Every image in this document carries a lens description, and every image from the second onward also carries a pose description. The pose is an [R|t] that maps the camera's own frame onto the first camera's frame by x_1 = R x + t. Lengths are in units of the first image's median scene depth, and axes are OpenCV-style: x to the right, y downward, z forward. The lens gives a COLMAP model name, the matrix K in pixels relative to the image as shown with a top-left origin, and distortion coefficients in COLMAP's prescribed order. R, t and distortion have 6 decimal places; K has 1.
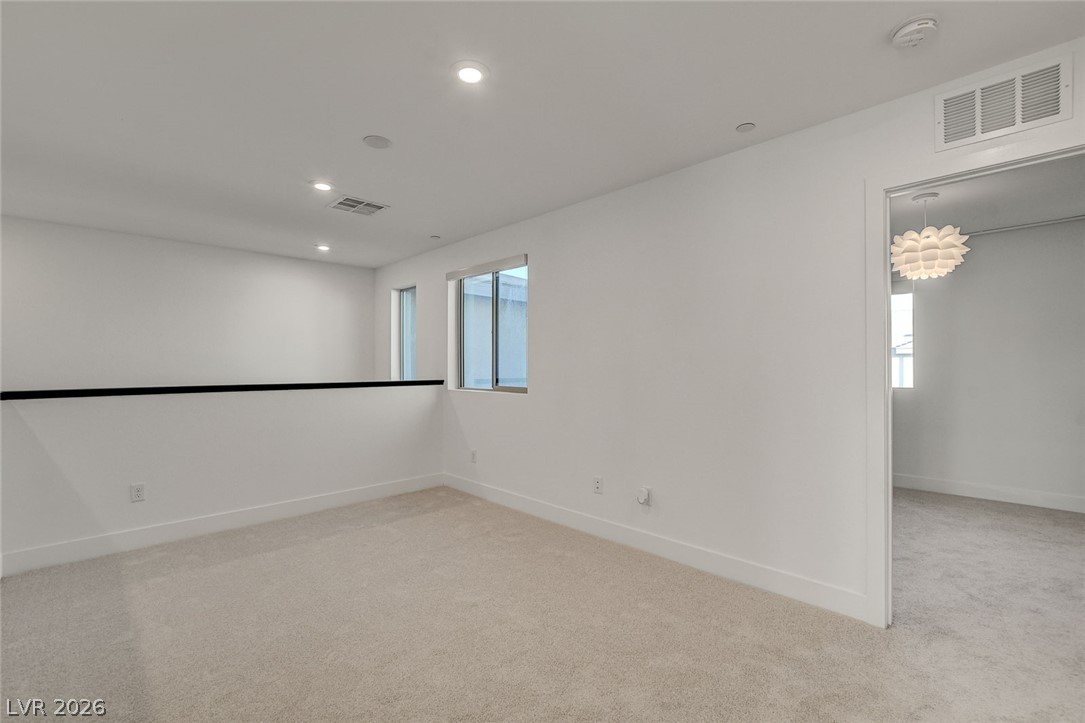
lens RADIAL K [[474.9, 0, 538.4], [0, 474.9, 368.0], [0, 0, 1]] dist [-0.009584, 0.004285]
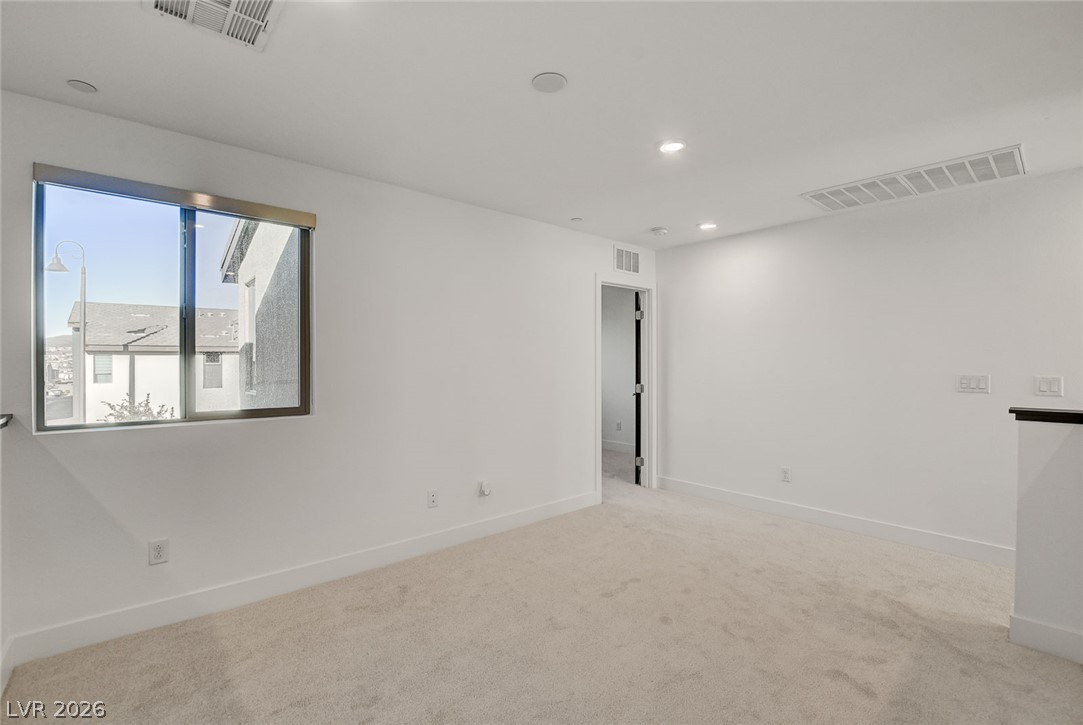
lens RADIAL K [[482.3, 0, 543.4], [0, 482.3, 365.2], [0, 0, 1]] dist [-0.028416, 0.003206]
pose [[0.041551, 0.002255, 0.999134, -0.871685], [0.004346, 0.999988, -0.002438, -0.014436], [-0.999127, 0.004443, 0.041541, 0.790798]]
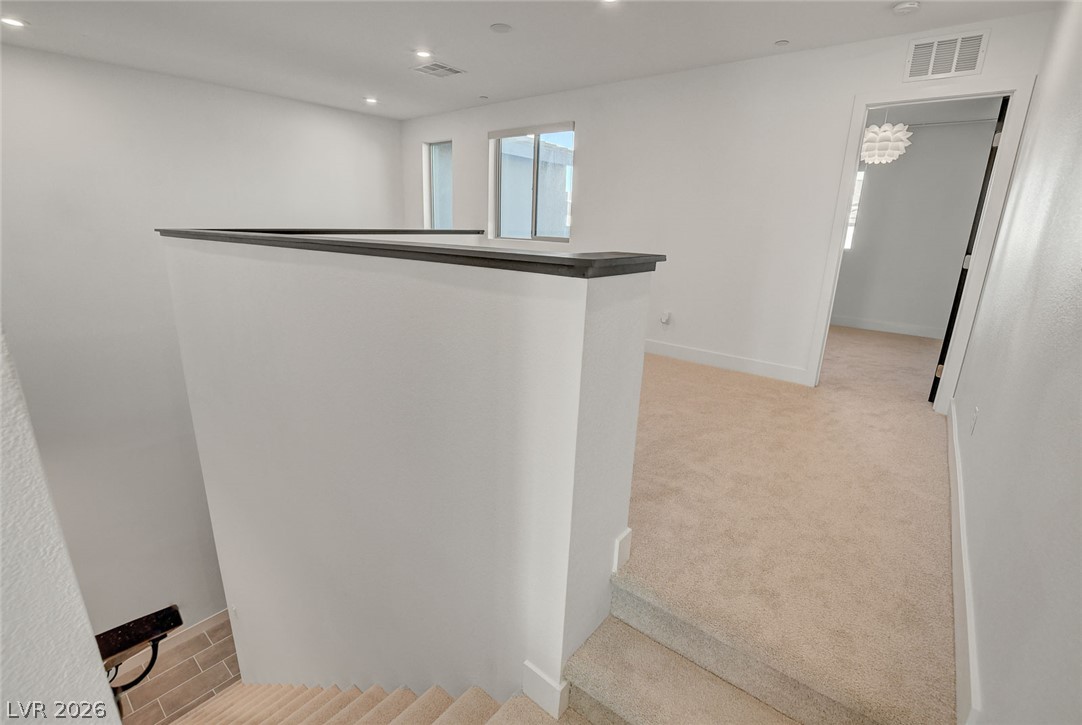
lens RADIAL K [[481.9, 0, 532.3], [0, 481.9, 359.6], [0, 0, 1]] dist [-0.028416, 0.003206]
pose [[0.994069, 0.002037, 0.108732, -0.313483], [-0.031103, 0.963385, 0.266311, 0.019913], [-0.104209, -0.268114, 0.957735, -0.348617]]
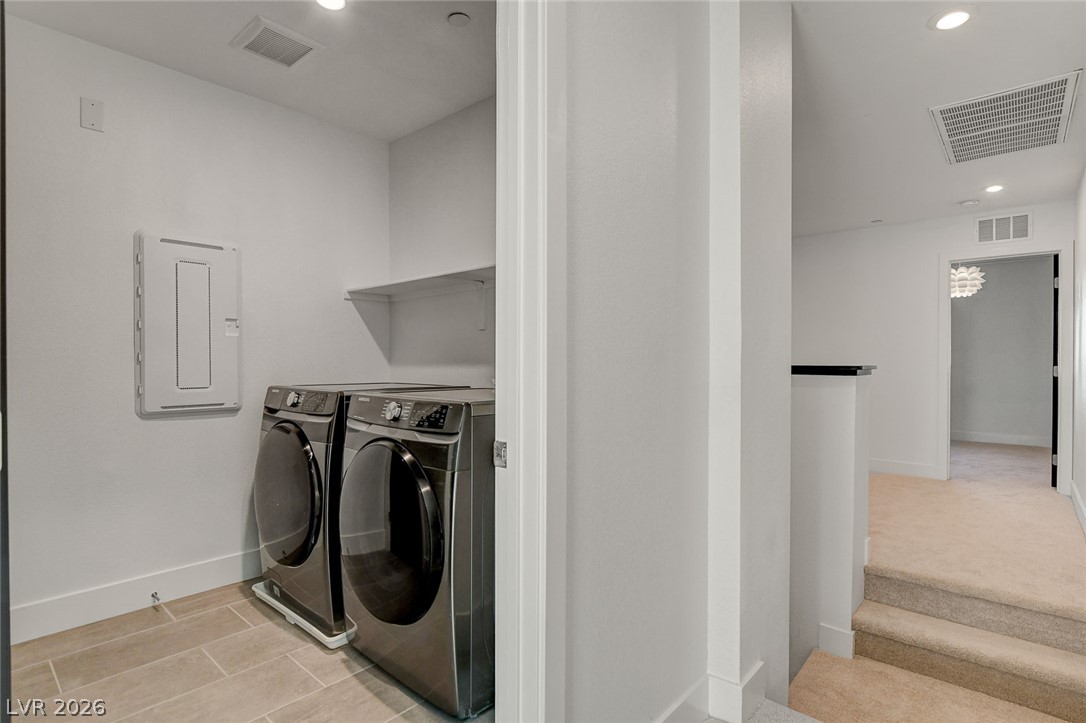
lens RADIAL K [[546.7, 0, 537.9], [0, 546.7, 366.3], [0, 0, 1]] dist [-0.005945, -0.001472]
pose [[0.997540, 0.004963, 0.069922, -0.784421], [-0.005639, 0.999939, 0.009471, 0.038127], [-0.069870, -0.009842, 0.997508, -0.795379]]
